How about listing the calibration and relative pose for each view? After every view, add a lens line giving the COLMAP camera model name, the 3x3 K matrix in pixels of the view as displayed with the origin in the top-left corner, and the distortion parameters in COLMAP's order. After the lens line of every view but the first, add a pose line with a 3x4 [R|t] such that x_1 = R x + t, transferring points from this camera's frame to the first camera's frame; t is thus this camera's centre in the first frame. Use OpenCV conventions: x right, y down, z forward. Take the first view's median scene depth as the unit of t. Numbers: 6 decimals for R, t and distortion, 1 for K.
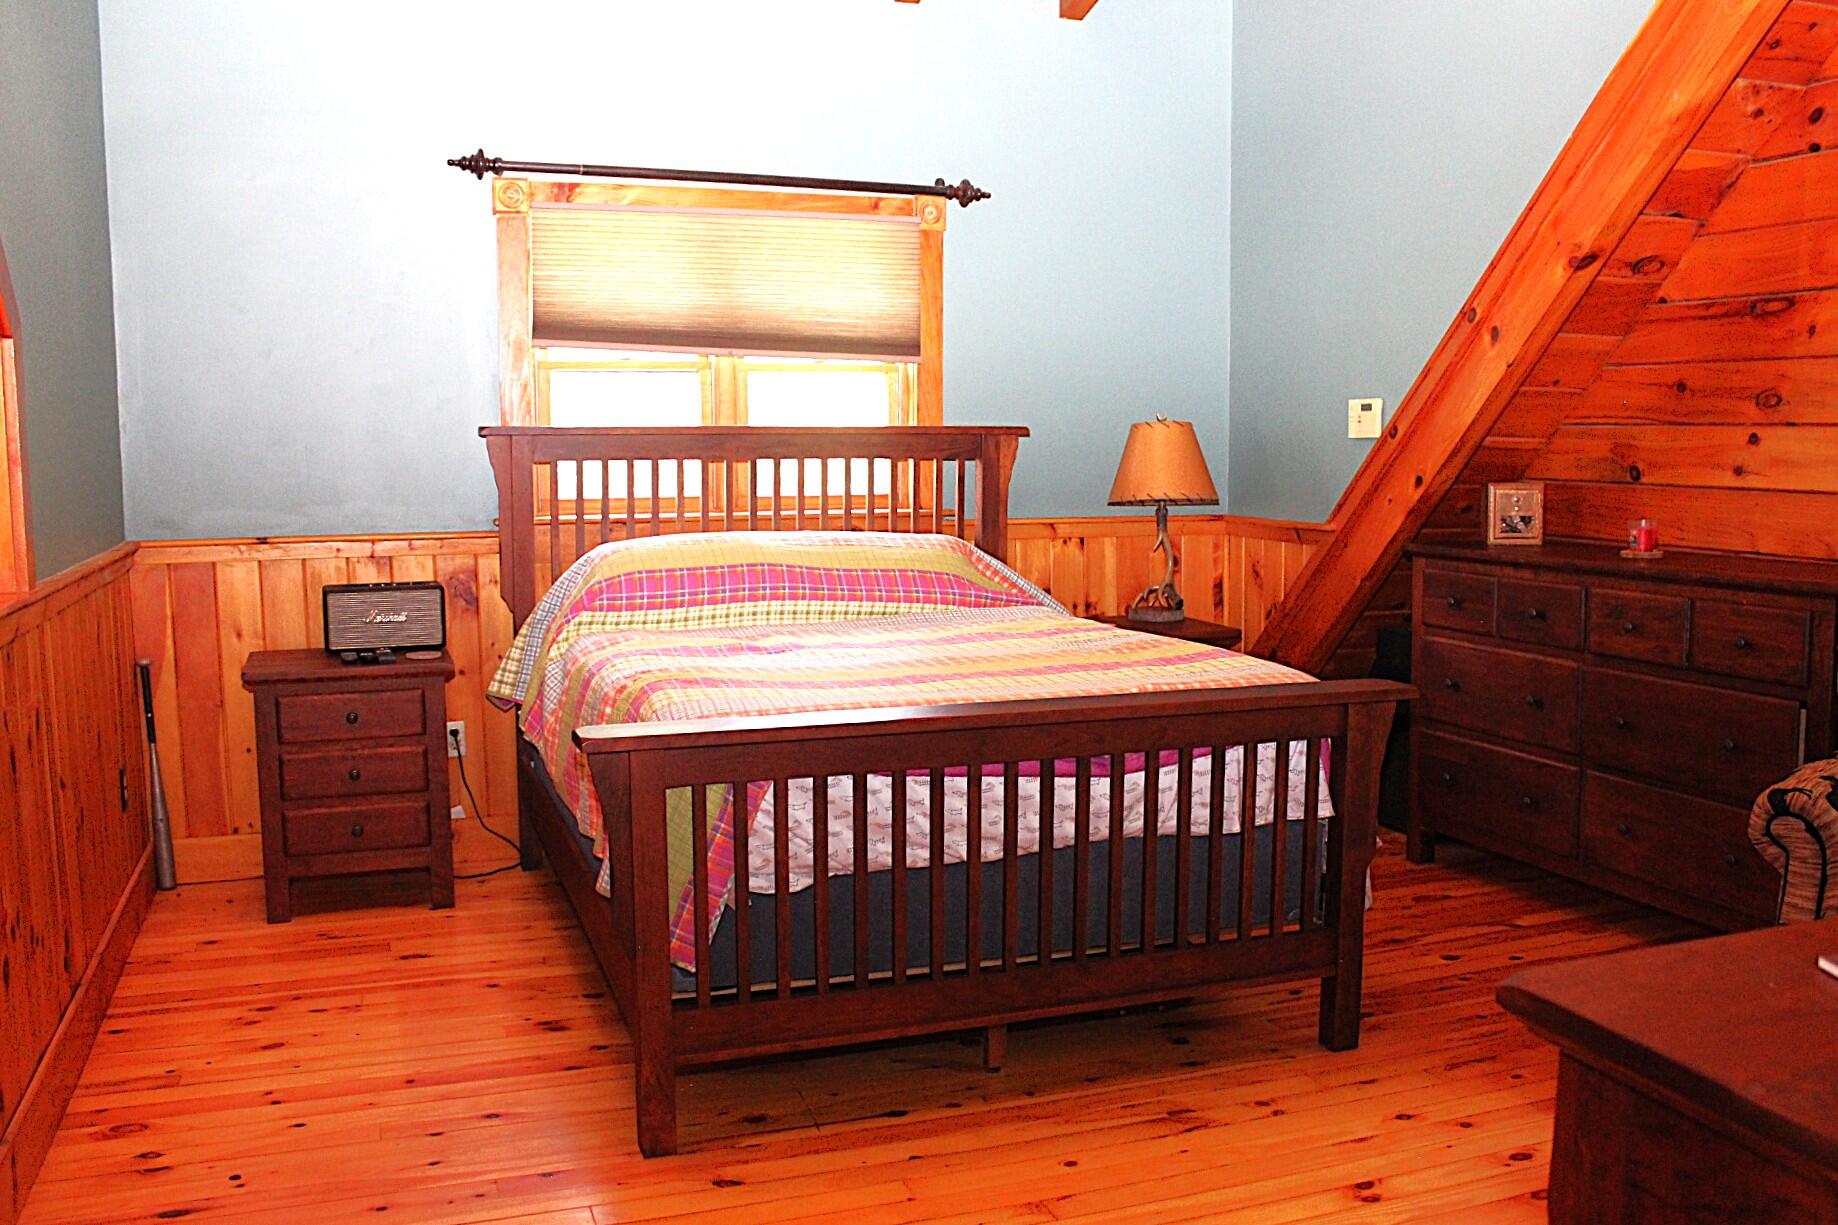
lens RADIAL K [[1577.1, 0, 919.0], [0, 1577.1, 612.5], [0, 0, 1]] dist [-0.093243, 0.013303]
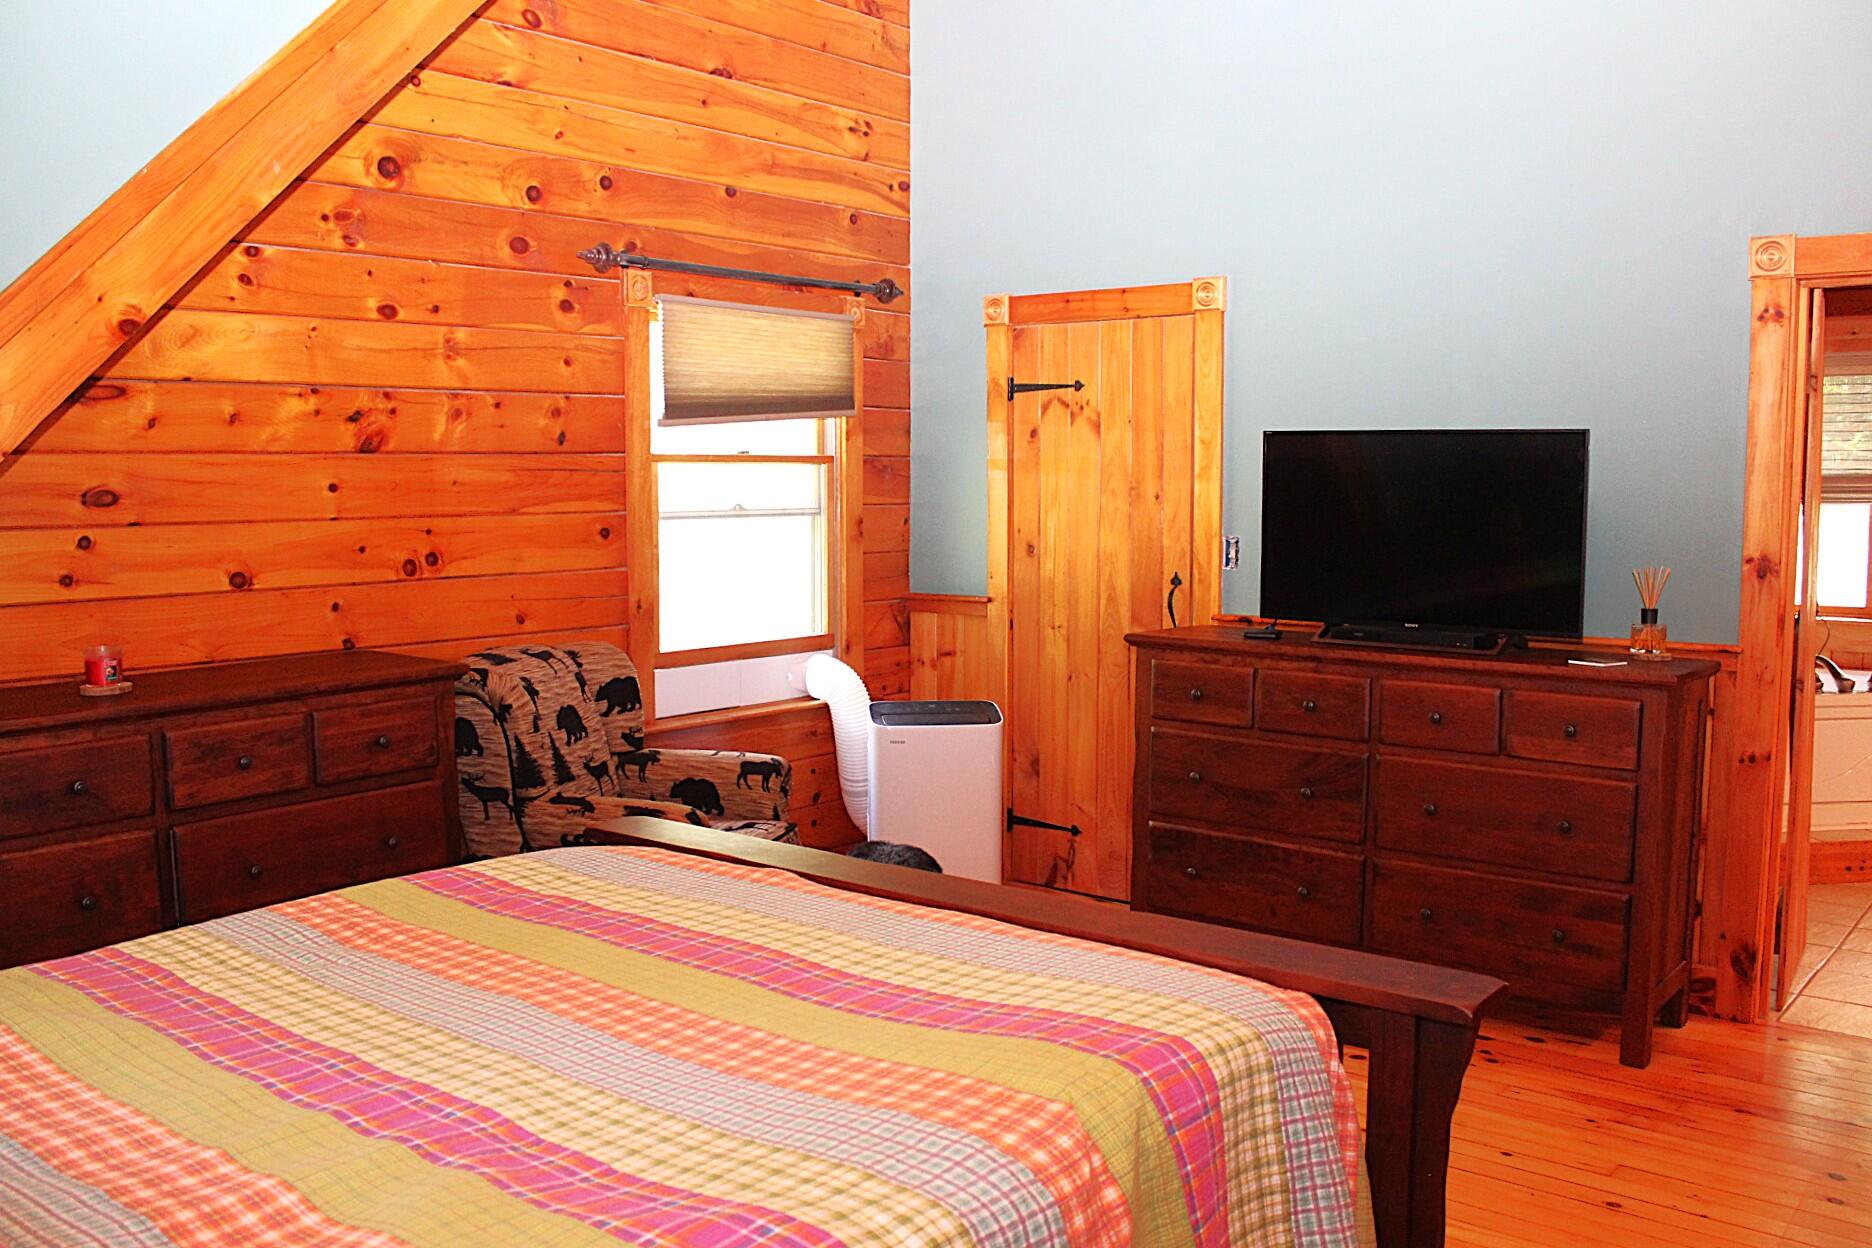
lens RADIAL K [[1606.2, 0, 936.0], [0, 1606.2, 624.0], [0, 0, 1]] dist [-0.093243, 0.013303]
pose [[-0.517289, -0.078092, 0.852241, -0.465713], [0.099736, 0.983542, 0.150661, -0.153409], [-0.849980, 0.162934, -0.500986, 1.041778]]
